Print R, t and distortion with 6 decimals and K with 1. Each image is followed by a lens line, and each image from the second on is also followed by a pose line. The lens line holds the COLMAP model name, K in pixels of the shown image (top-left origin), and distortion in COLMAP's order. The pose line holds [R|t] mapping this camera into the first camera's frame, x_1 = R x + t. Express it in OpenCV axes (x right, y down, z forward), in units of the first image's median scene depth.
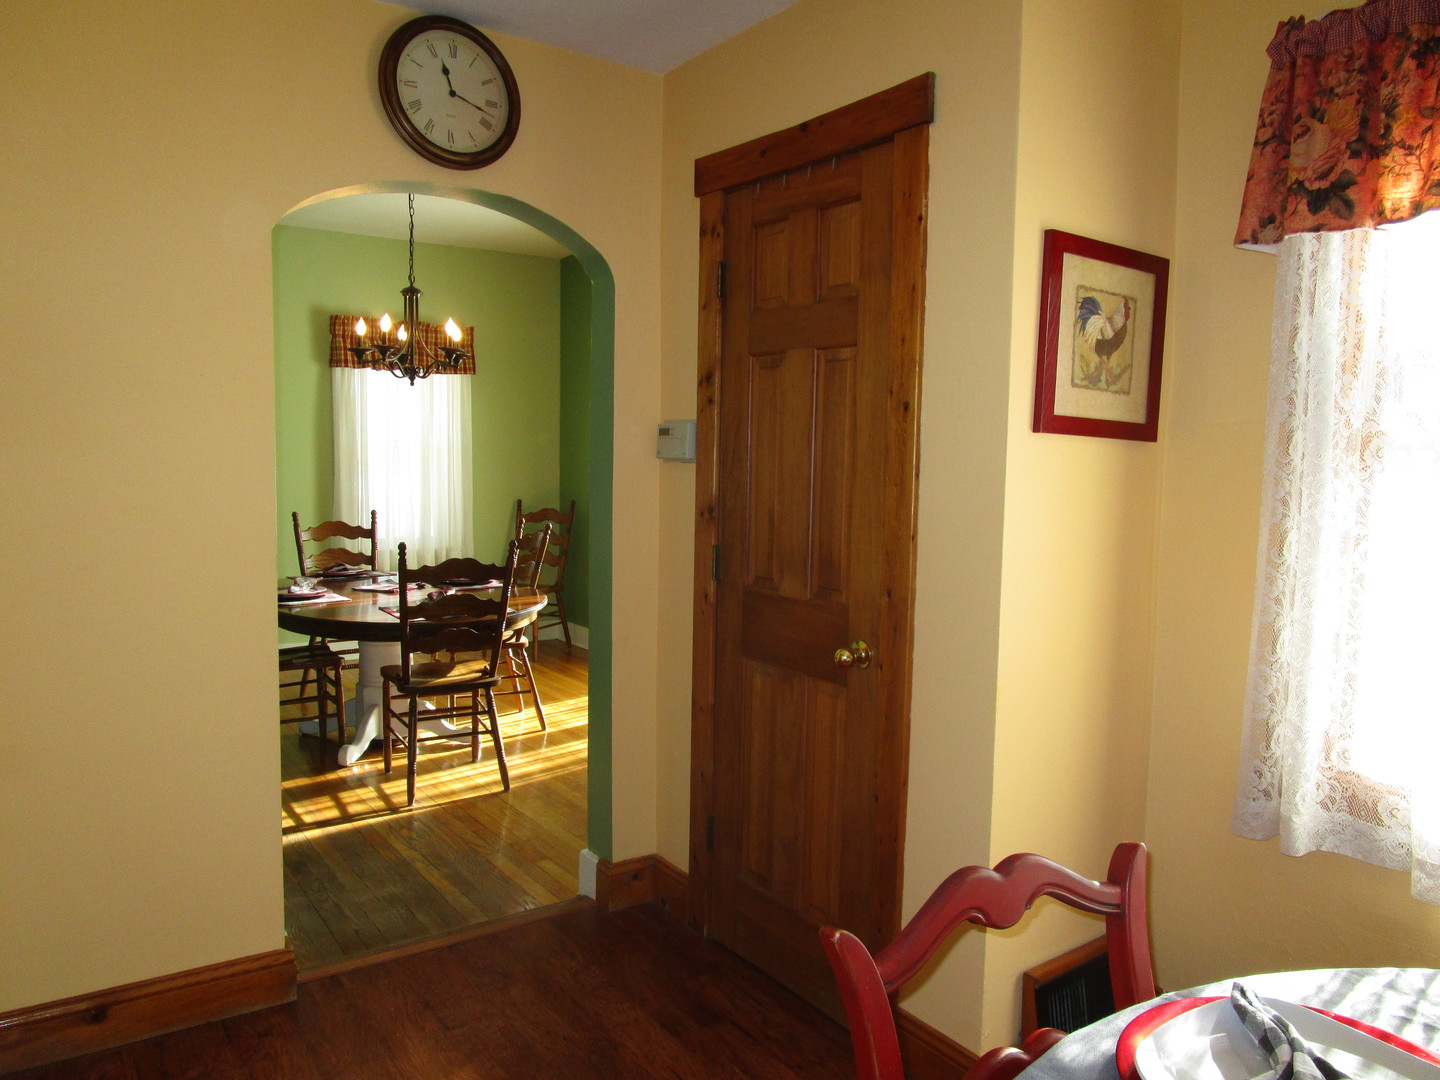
lens RADIAL K [[1039.0, 0, 717.6], [0, 1039.0, 533.1], [0, 0, 1]] dist [-0.022775, 0.001158]
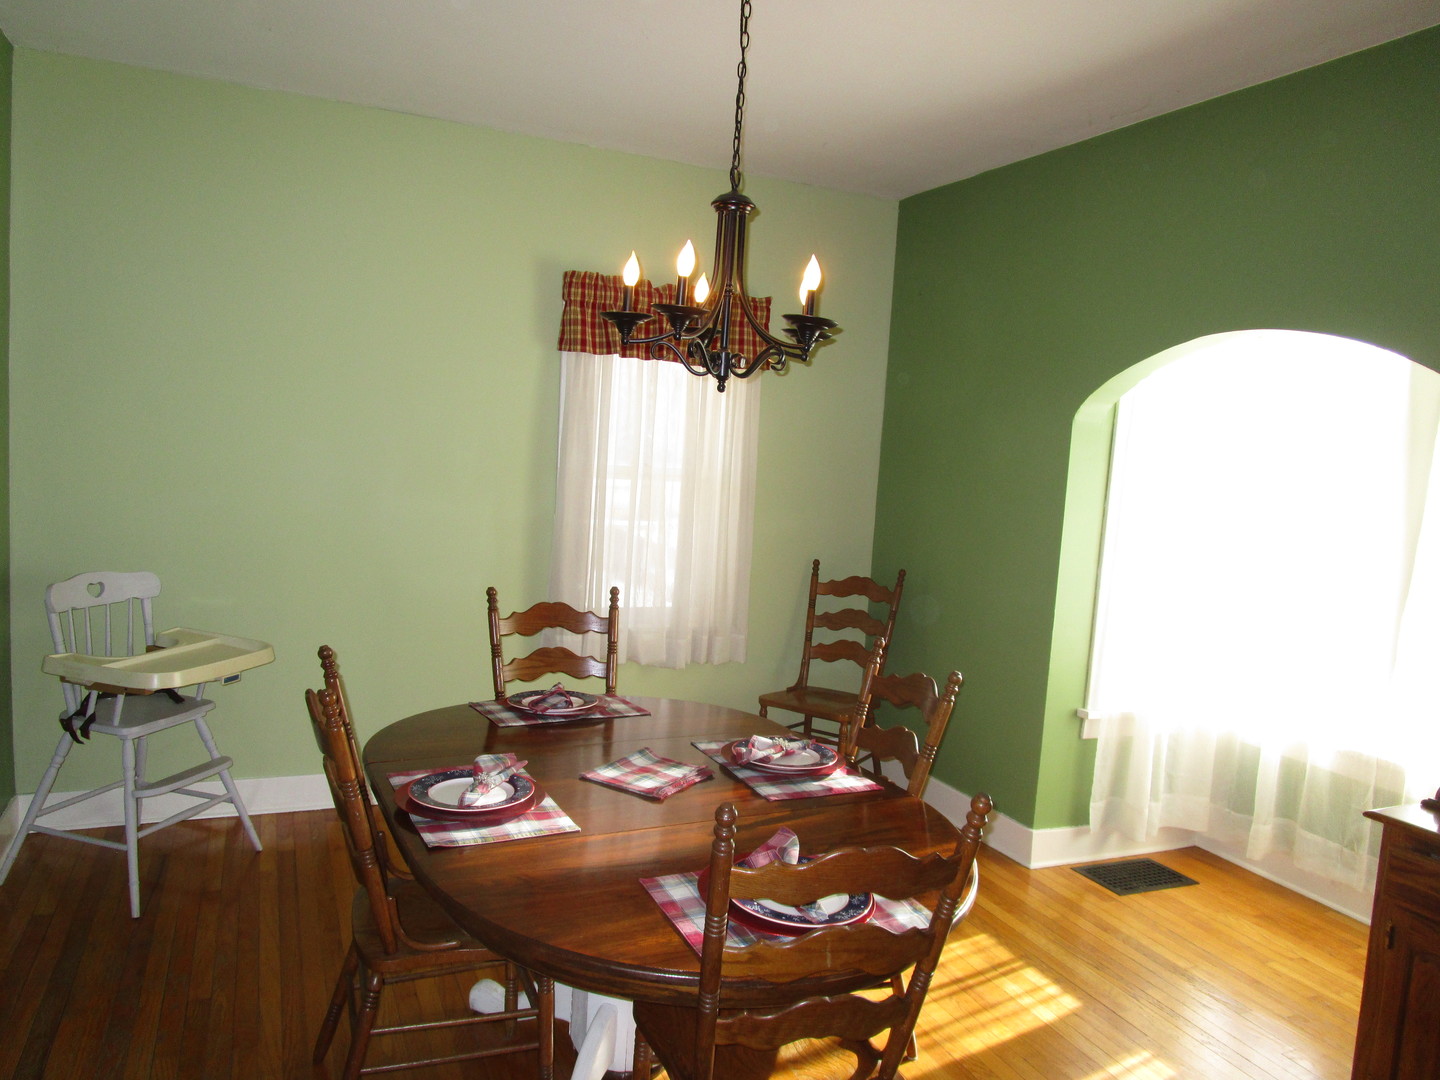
lens RADIAL K [[1039.0, 0, 729.3], [0, 1039.0, 542.5], [0, 0, 1]] dist [-0.022775, 0.001158]
pose [[0.982197, 0.067454, -0.175328, -0.165833], [-0.065433, 0.997707, 0.017289, -0.065885], [0.176092, -0.005509, 0.984358, 0.424060]]
